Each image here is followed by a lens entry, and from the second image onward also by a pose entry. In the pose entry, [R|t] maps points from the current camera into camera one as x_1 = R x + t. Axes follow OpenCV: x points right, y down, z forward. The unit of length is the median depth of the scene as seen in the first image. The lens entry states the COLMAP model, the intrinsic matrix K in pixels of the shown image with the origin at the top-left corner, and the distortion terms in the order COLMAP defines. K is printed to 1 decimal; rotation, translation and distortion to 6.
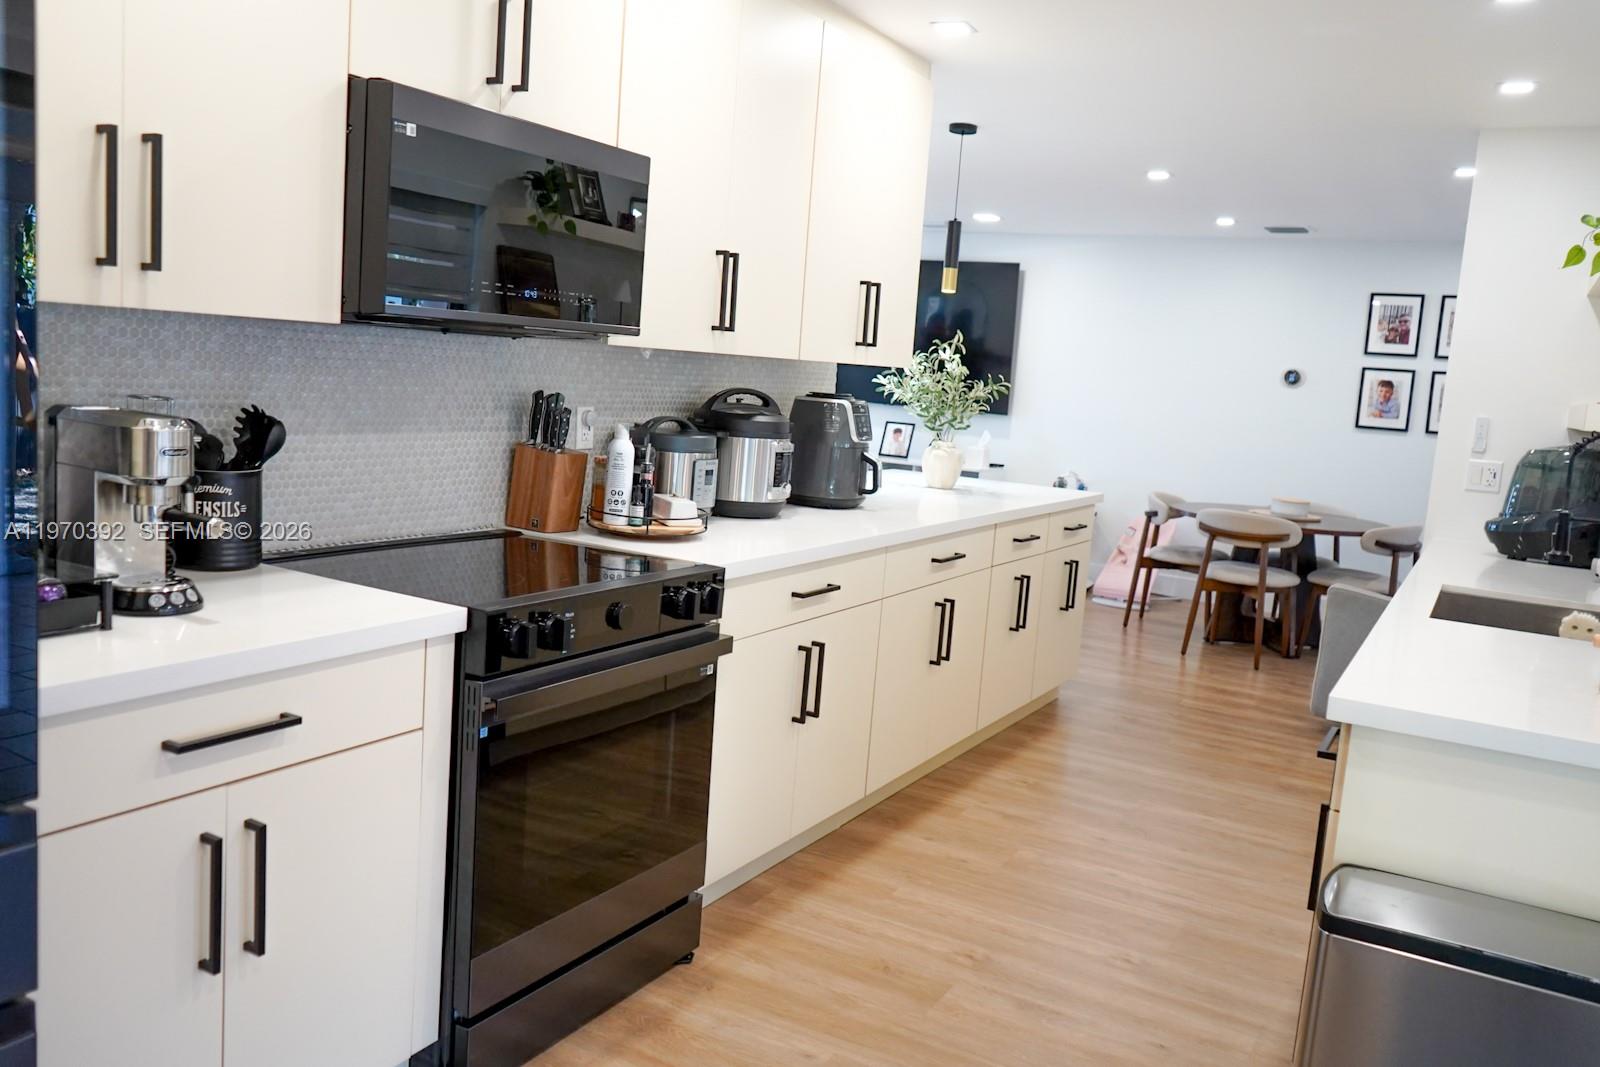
lens RADIAL K [[1271.3, 0, 796.0], [0, 1271.3, 533.5], [0, 0, 1]] dist [-0.023064, 0.020662]
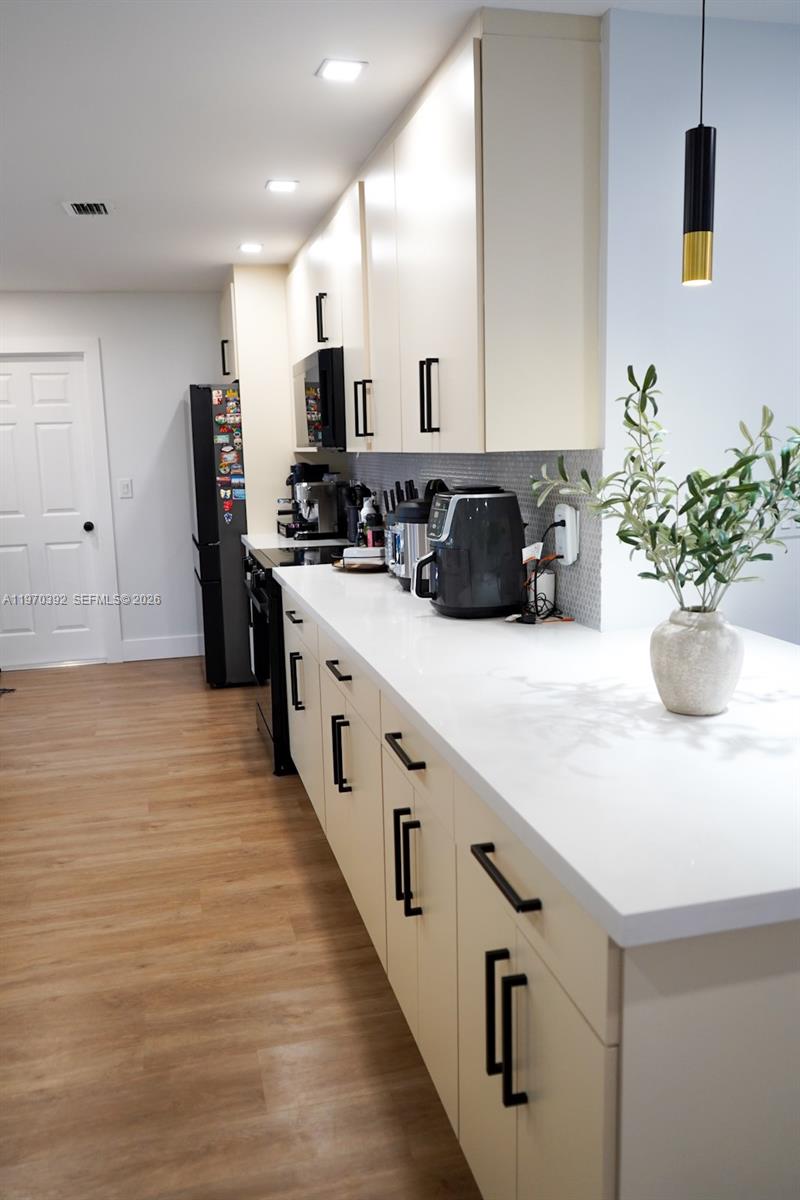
lens RADIAL K [[953.5, 0, 397.6], [0, 953.5, 604.3], [0, 0, 1]] dist [-0.023064, 0.020662]
pose [[-0.721893, 0.060348, -0.689369, 0.688194], [-0.120222, 0.970104, 0.210818, -0.214810], [0.681482, 0.235065, -0.693056, 1.874933]]
